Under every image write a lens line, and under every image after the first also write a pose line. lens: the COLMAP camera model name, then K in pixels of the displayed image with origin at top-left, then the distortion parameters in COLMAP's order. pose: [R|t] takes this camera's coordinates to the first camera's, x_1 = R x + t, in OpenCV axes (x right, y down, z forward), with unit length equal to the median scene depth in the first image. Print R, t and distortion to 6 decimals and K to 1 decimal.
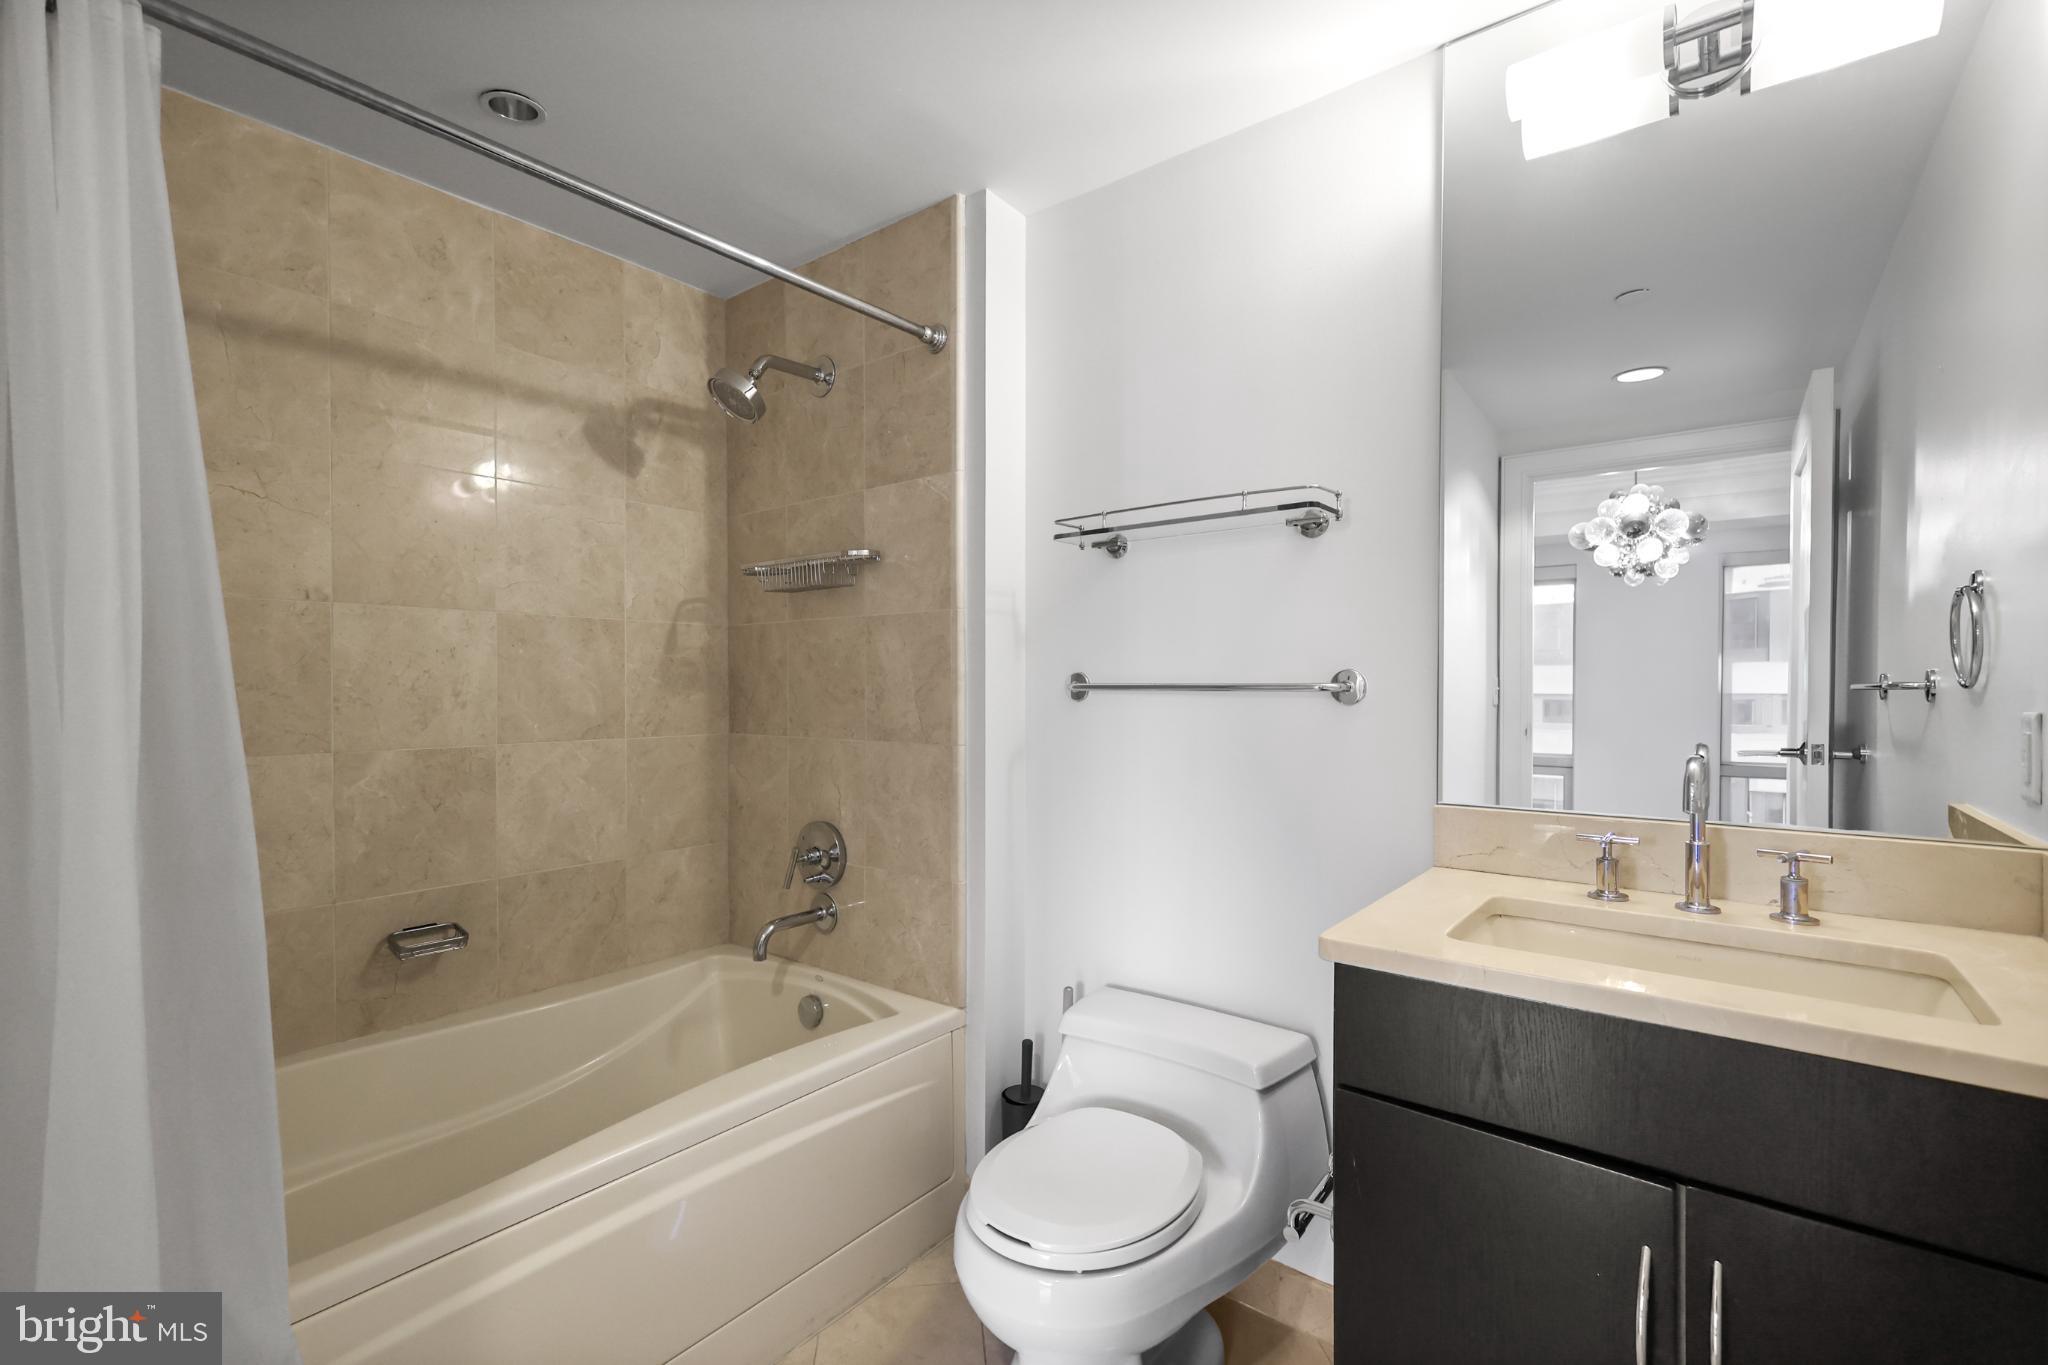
lens RADIAL K [[895.9, 0, 1025.4], [0, 895.9, 690.2], [0, 0, 1]] dist [0.005443, -0.001889]
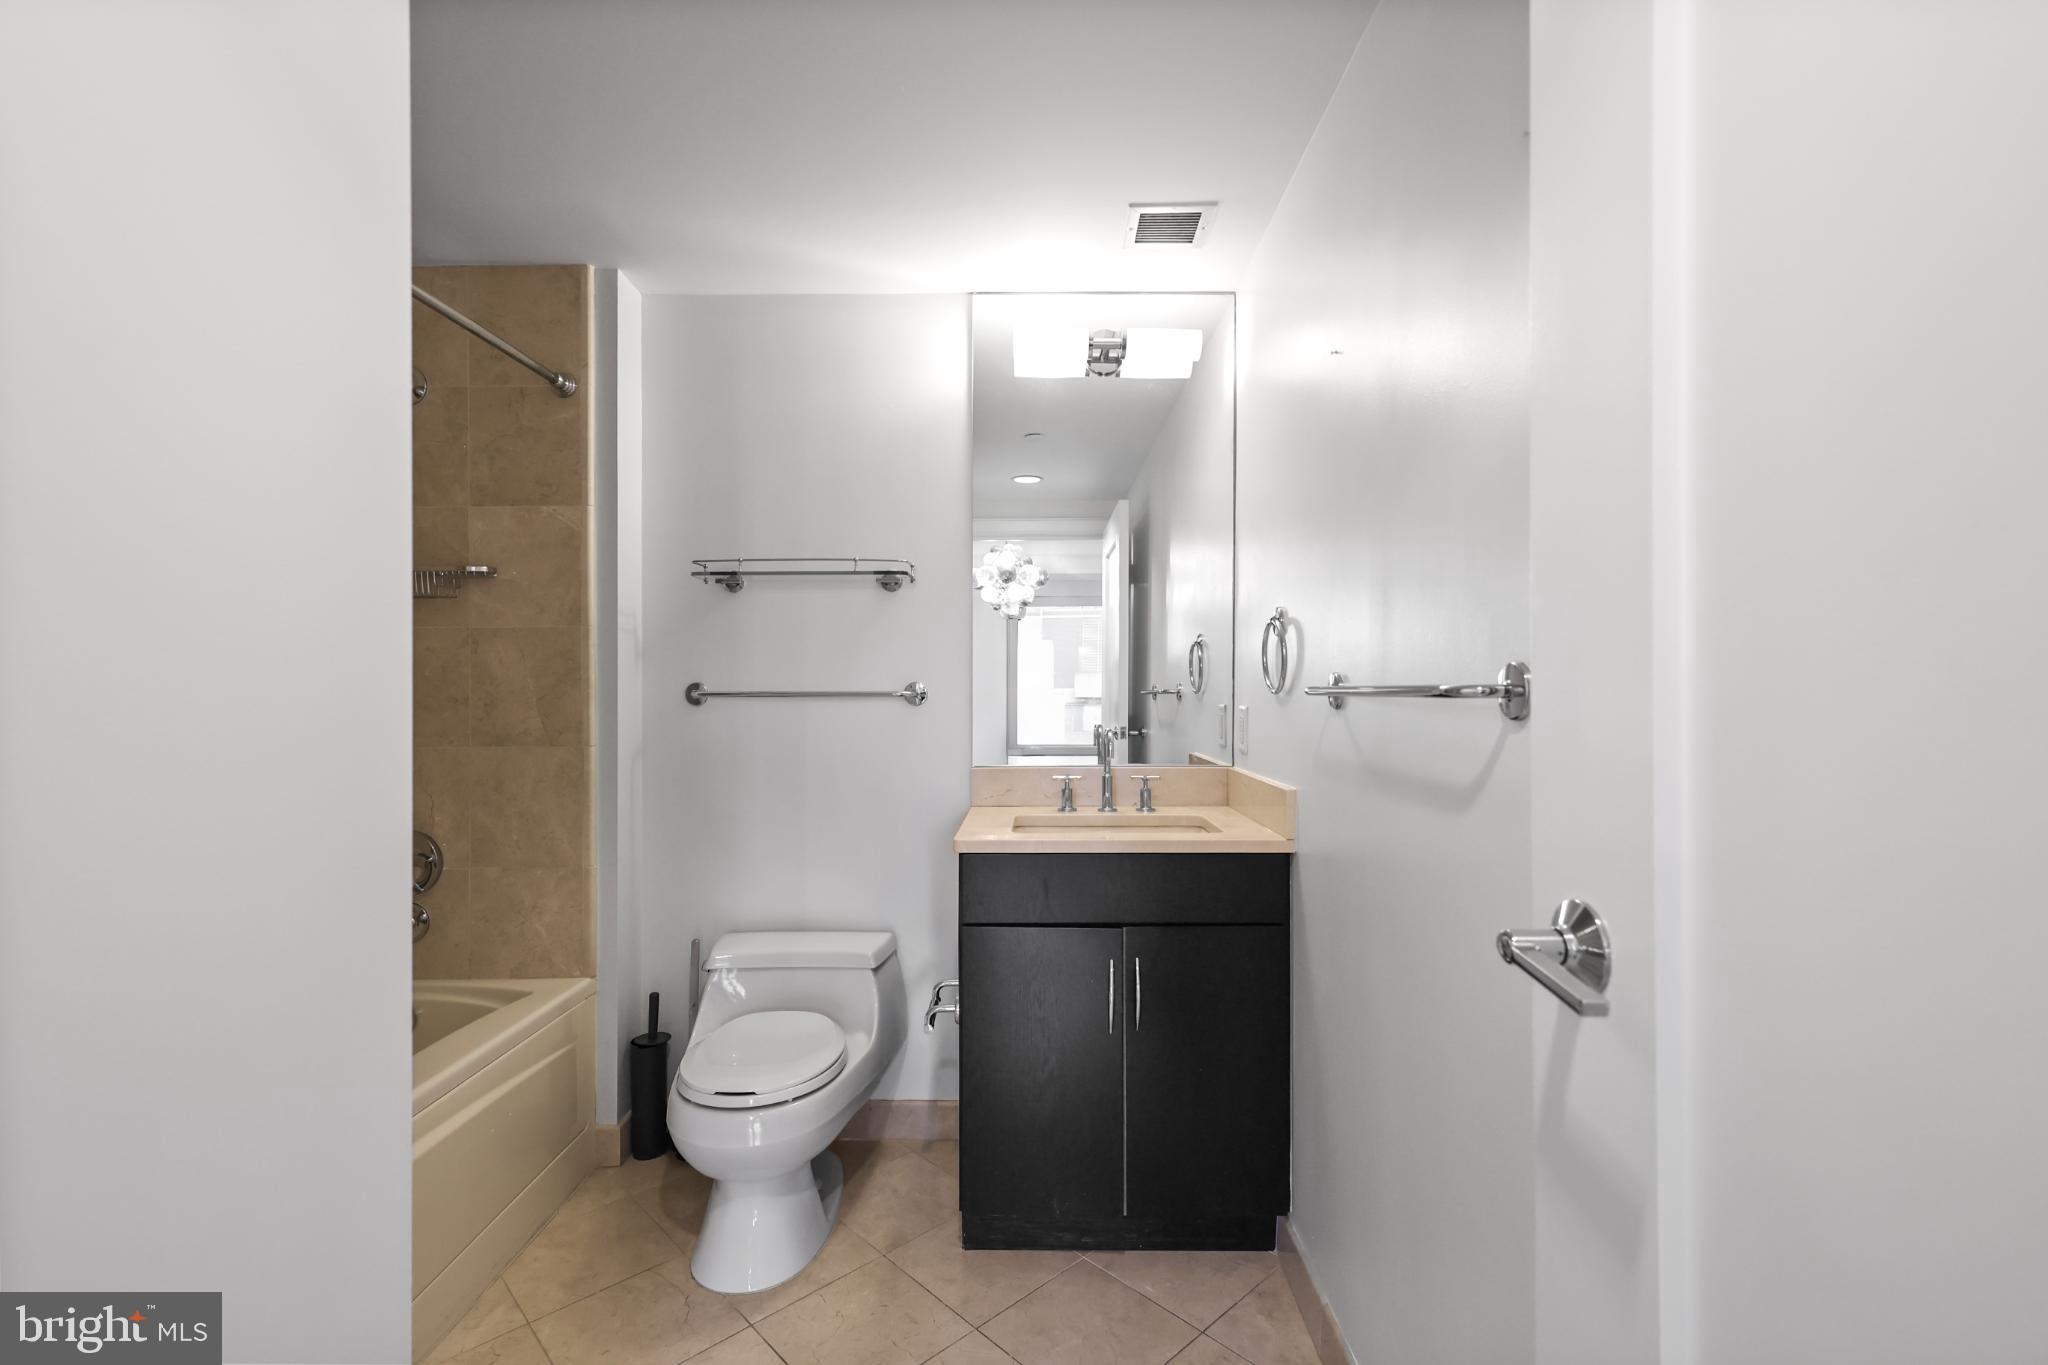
lens RADIAL K [[895.9, 0, 1021.4], [0, 895.9, 685.9], [0, 0, 1]] dist [0.005443, -0.001889]
pose [[0.792991, 0.000872, 0.609233, -0.334957], [0.005111, 0.999954, -0.008084, -0.003315], [-0.609212, 0.009524, 0.792950, -0.239474]]
